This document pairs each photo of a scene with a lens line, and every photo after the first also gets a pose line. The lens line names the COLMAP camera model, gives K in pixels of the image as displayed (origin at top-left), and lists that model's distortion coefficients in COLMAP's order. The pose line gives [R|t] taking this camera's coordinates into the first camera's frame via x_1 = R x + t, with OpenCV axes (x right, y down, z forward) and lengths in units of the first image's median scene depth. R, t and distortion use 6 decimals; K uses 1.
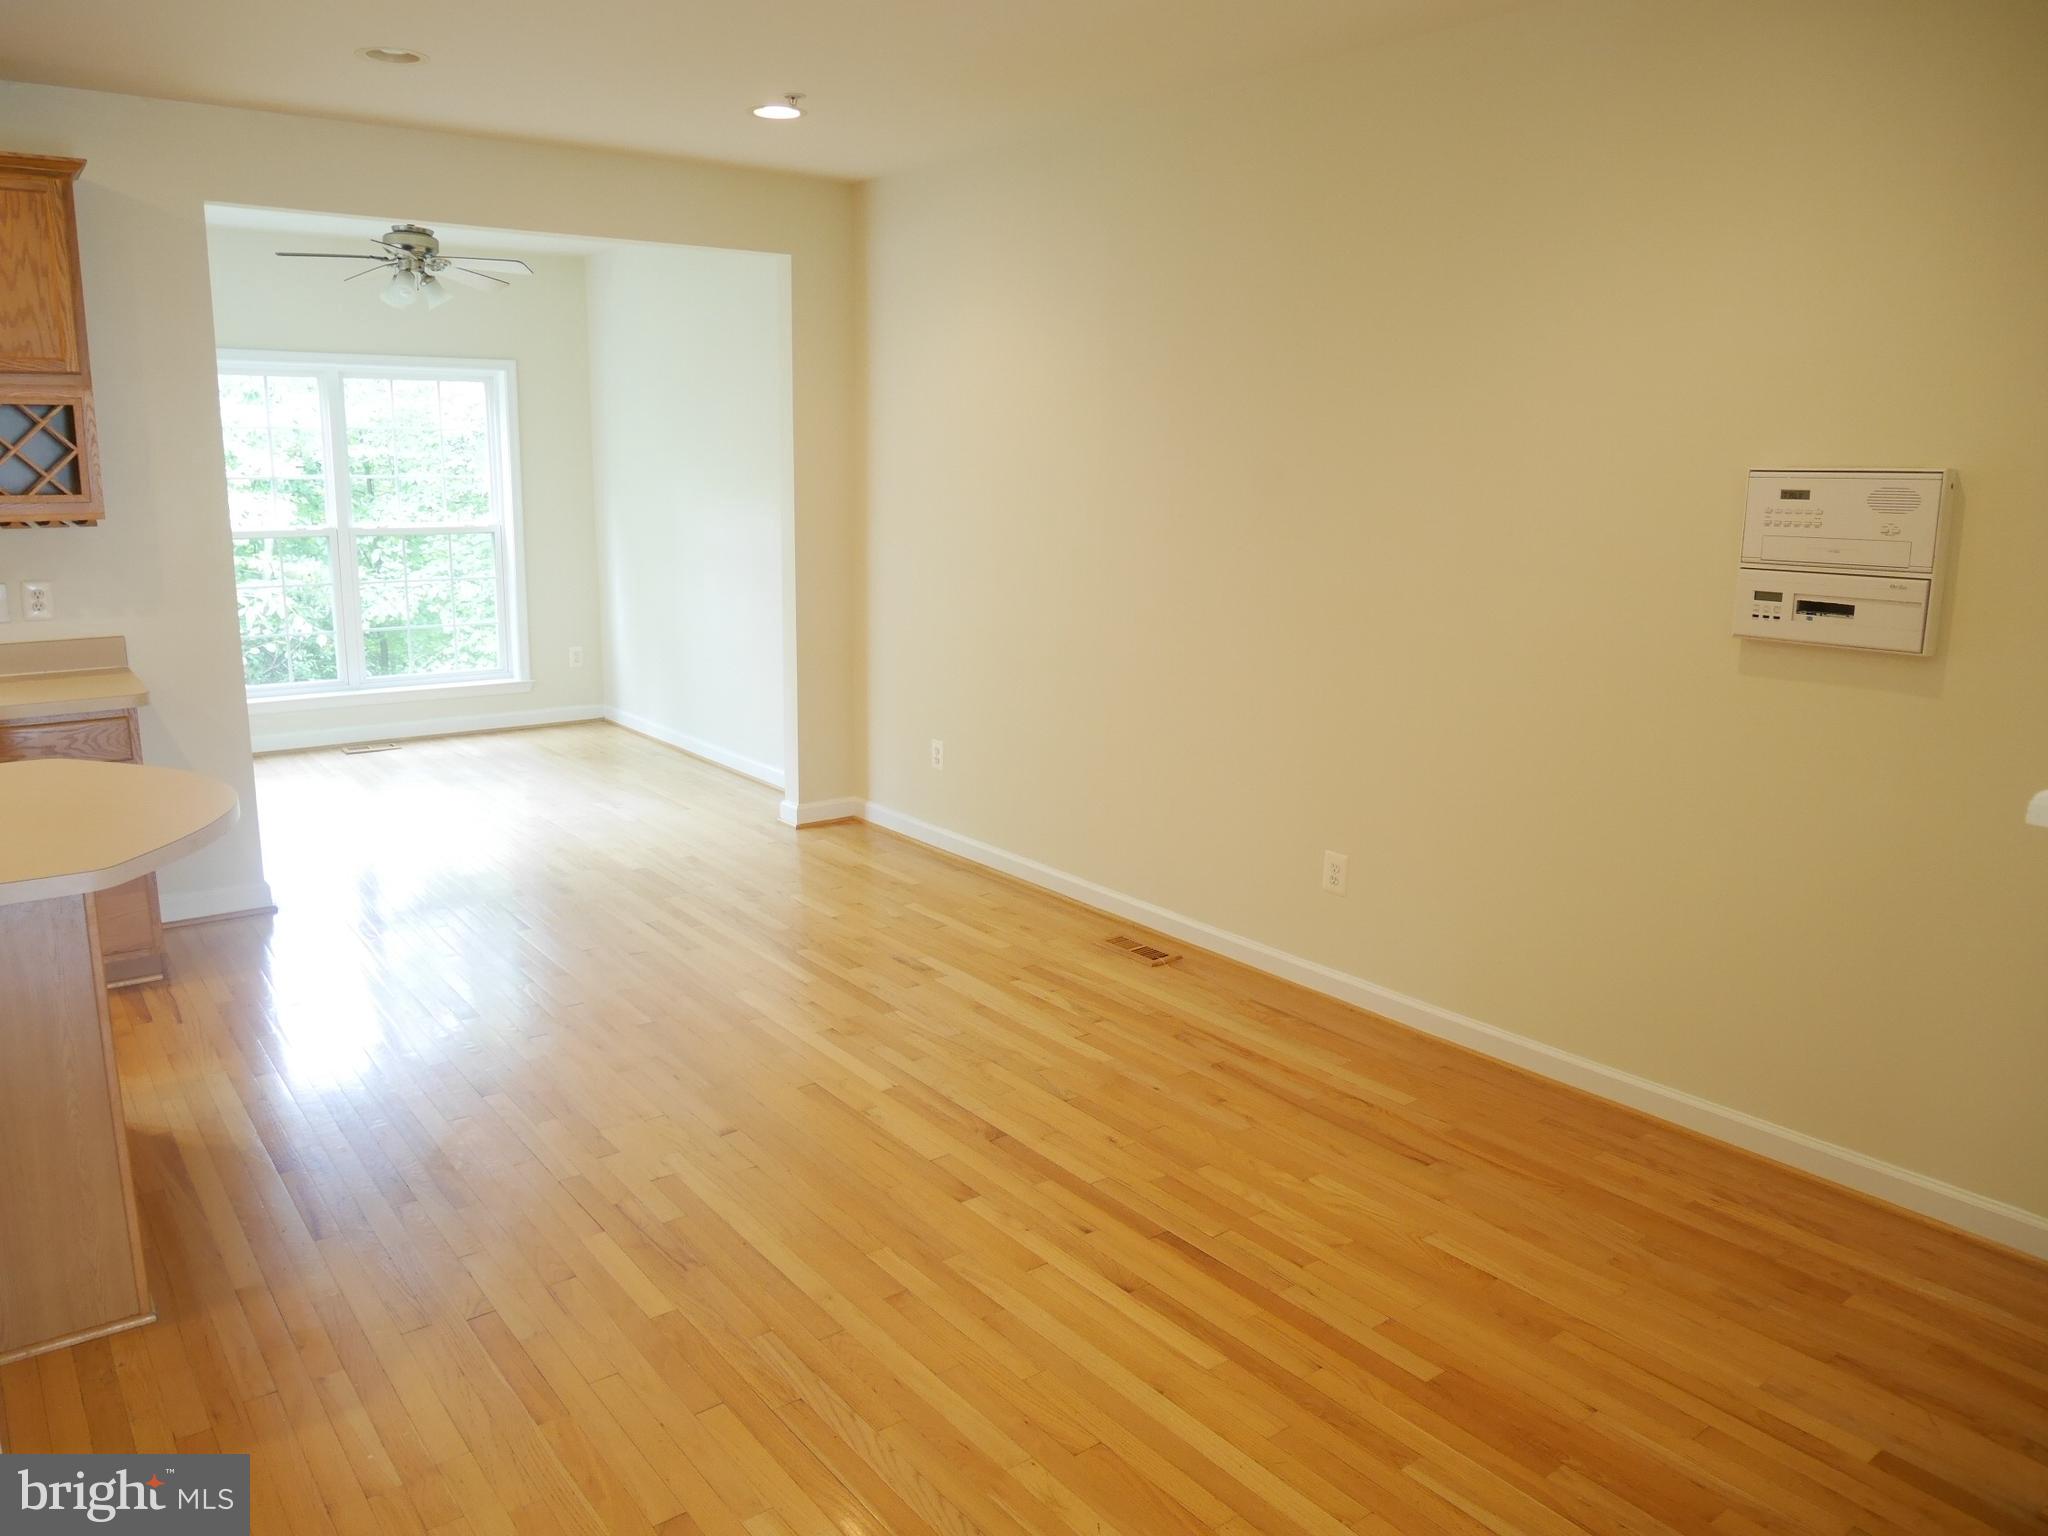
lens RADIAL K [[1473.6, 0, 1024.0], [0, 1473.6, 768.0], [0, 0, 1]] dist [-0.071339, 0.033560]
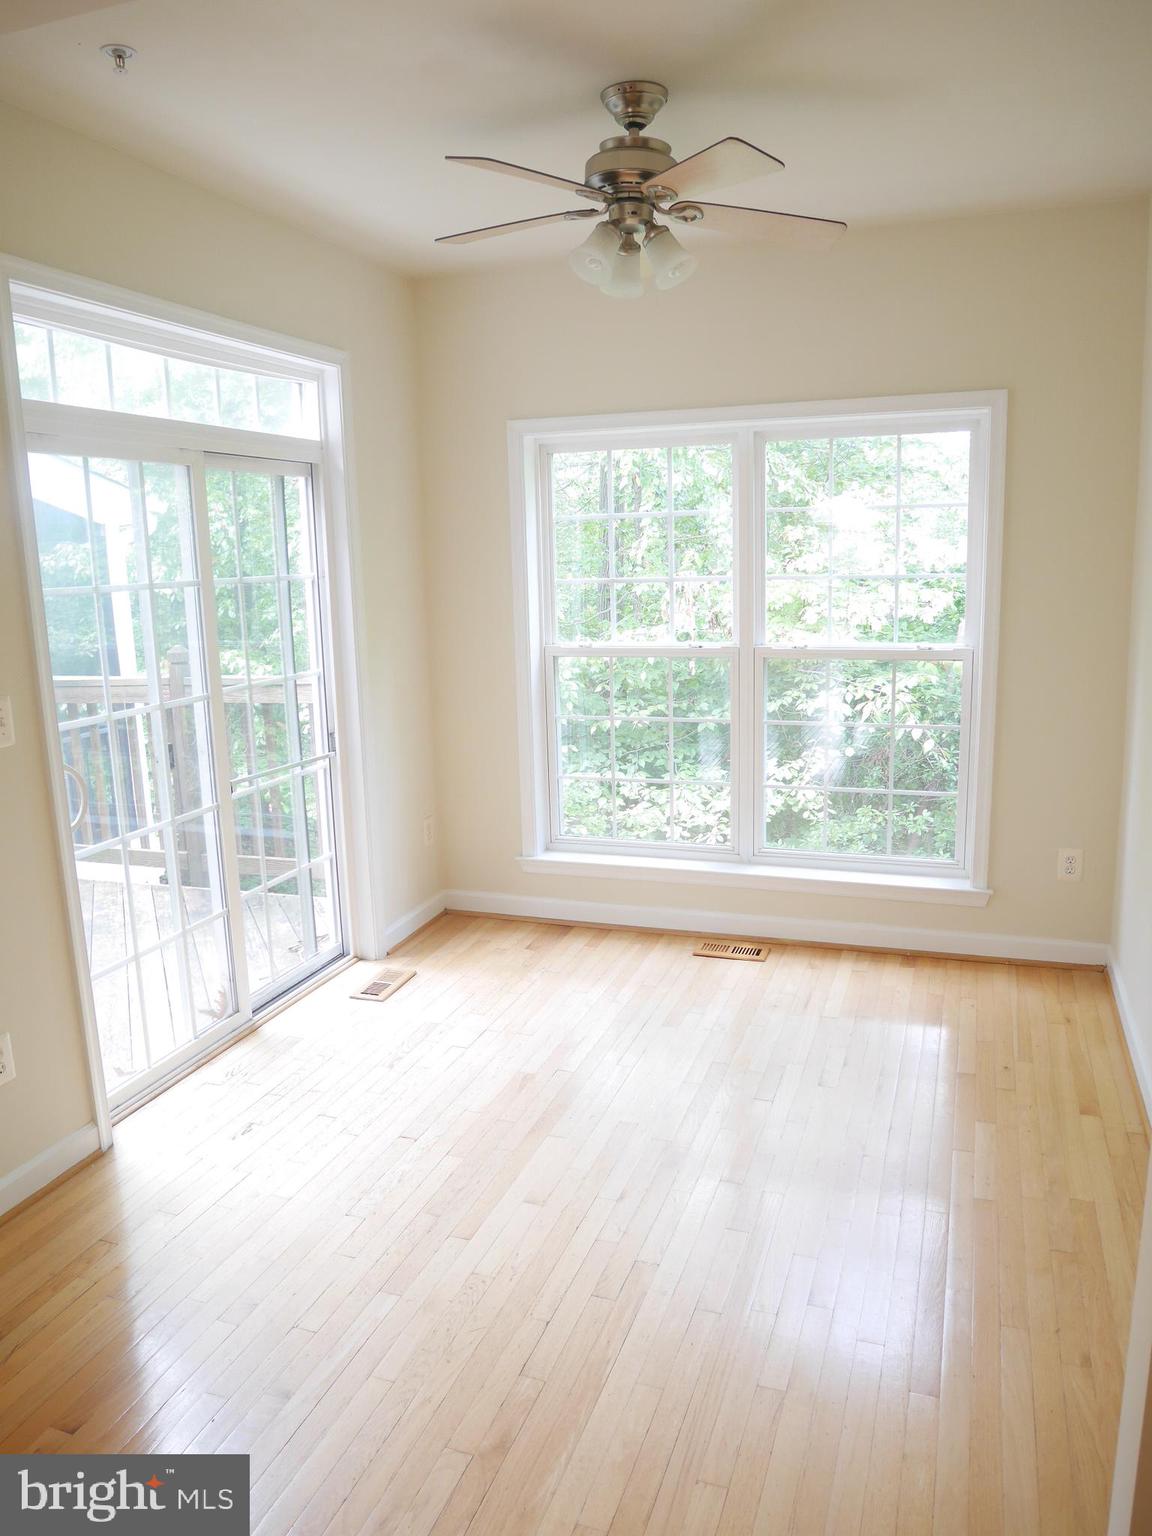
lens RADIAL K [[1105.2, 0, 576.0], [0, 1105.2, 768.0], [0, 0, 1]] dist [-0.071339, 0.033560]
pose [[0.541017, 0.135770, -0.829980, -0.070572], [-0.139295, 0.987718, 0.070774, -0.209132], [0.829396, 0.077322, 0.553285, 0.988226]]
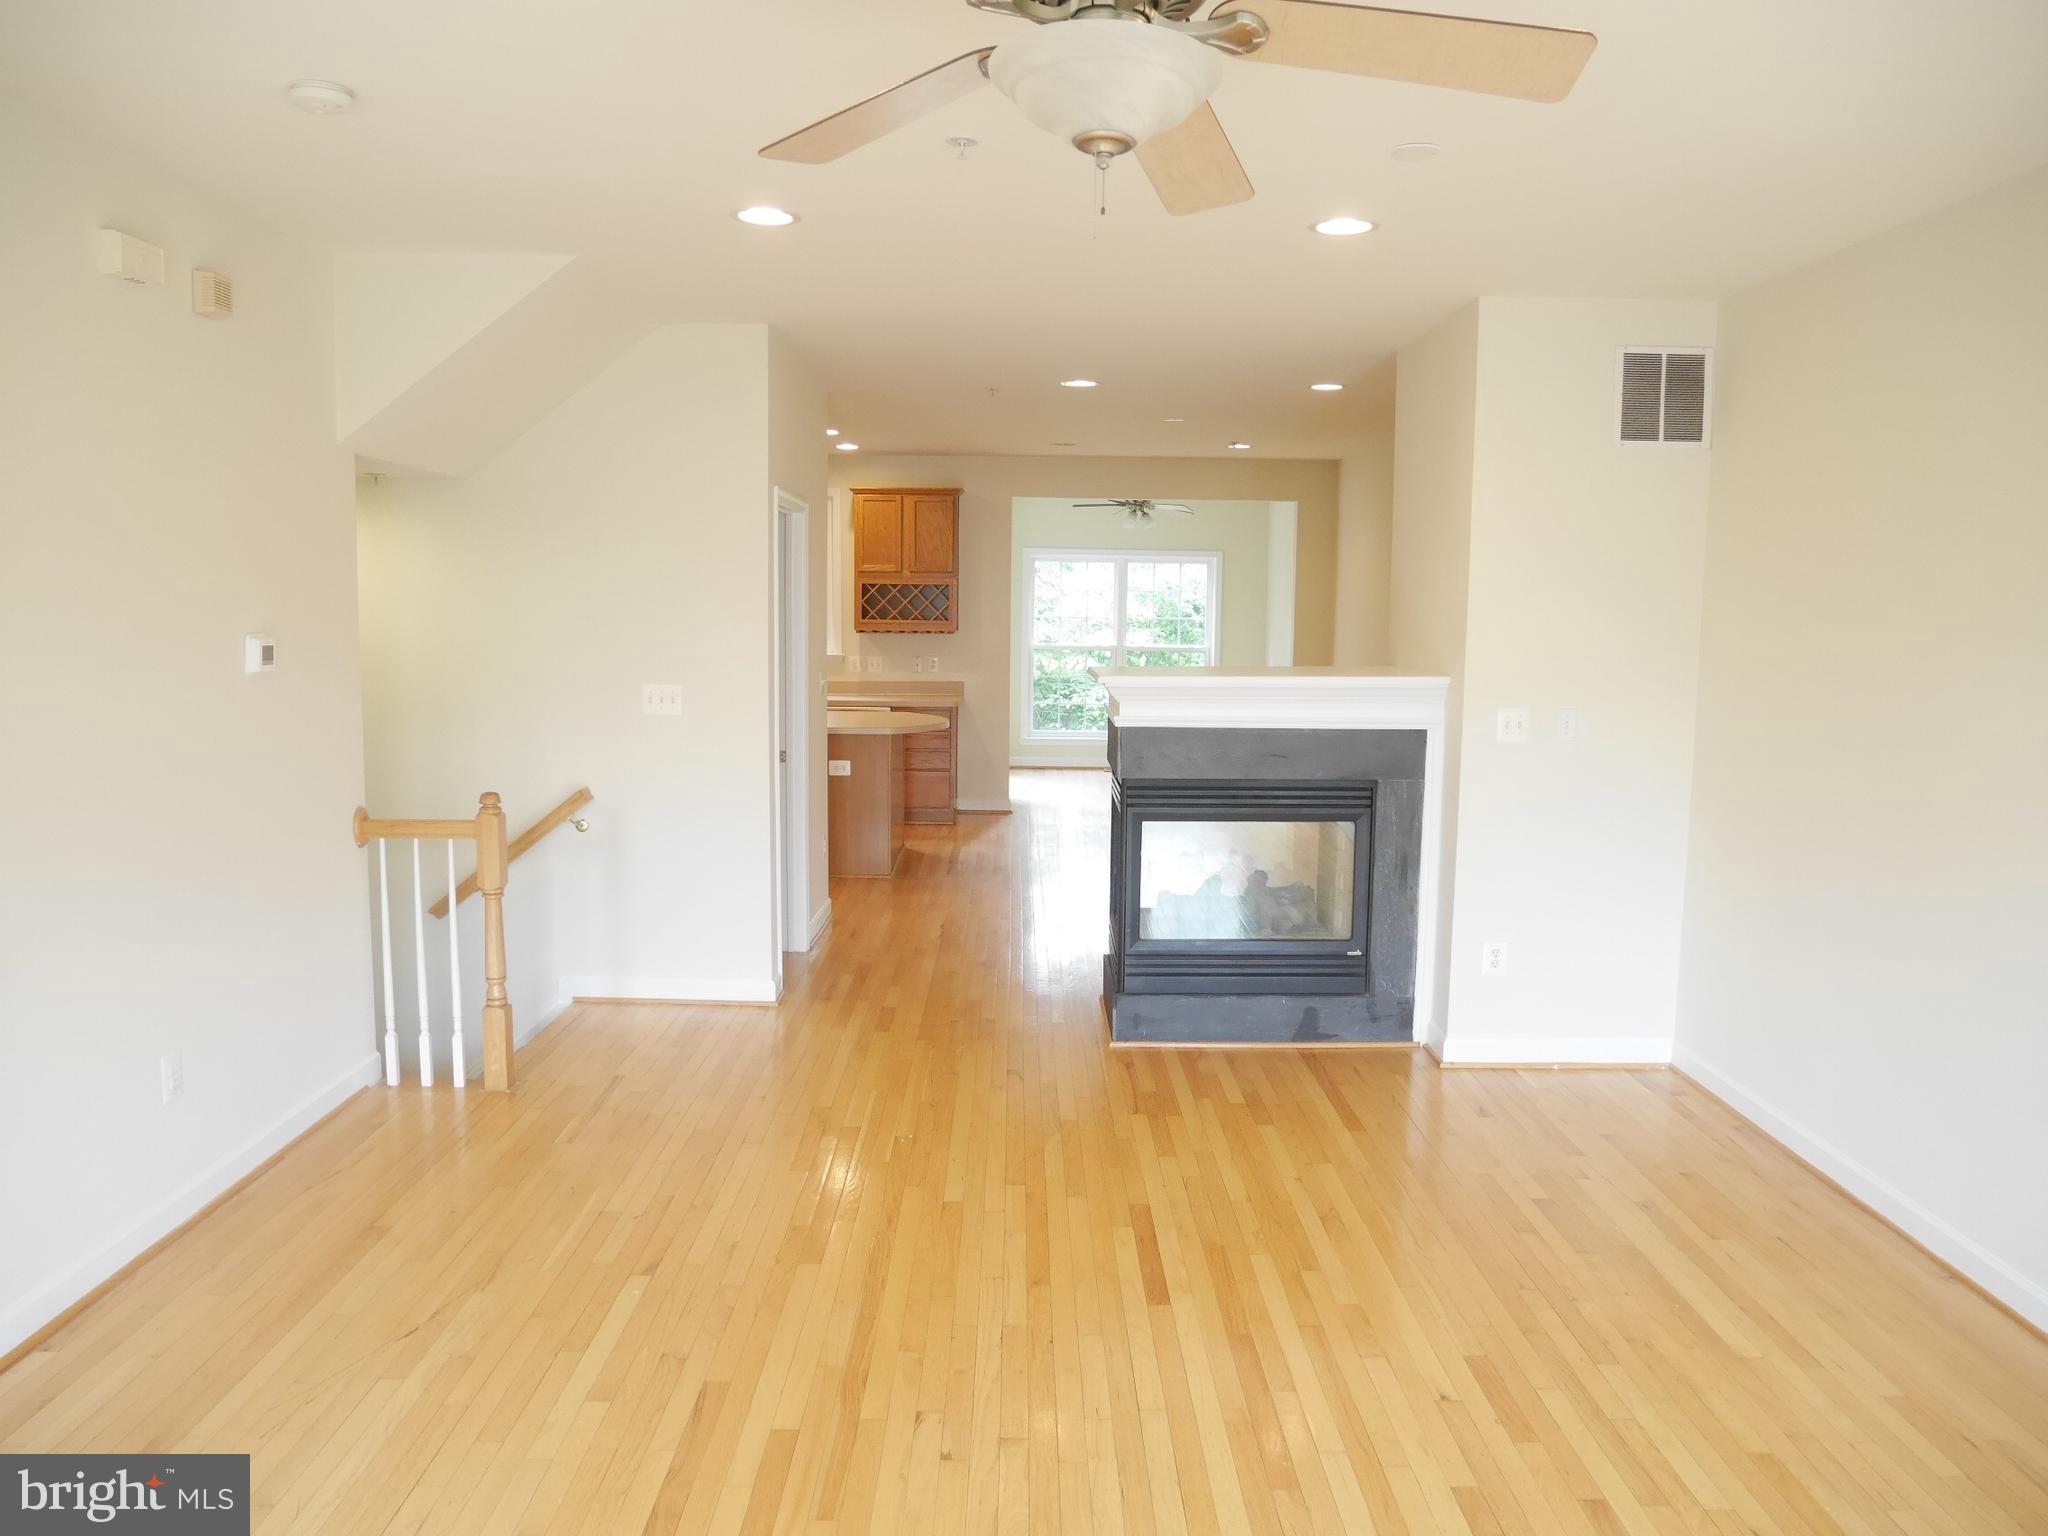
lens RADIAL K [[1473.6, 0, 1024.0], [0, 1473.6, 768.0], [0, 0, 1]] dist [-0.071339, 0.033560]
pose [[0.795210, 0.066774, -0.602646, 0.843278], [-0.127679, 0.990073, -0.058774, 0.163007], [0.592738, 0.123683, 0.795841, -0.767833]]
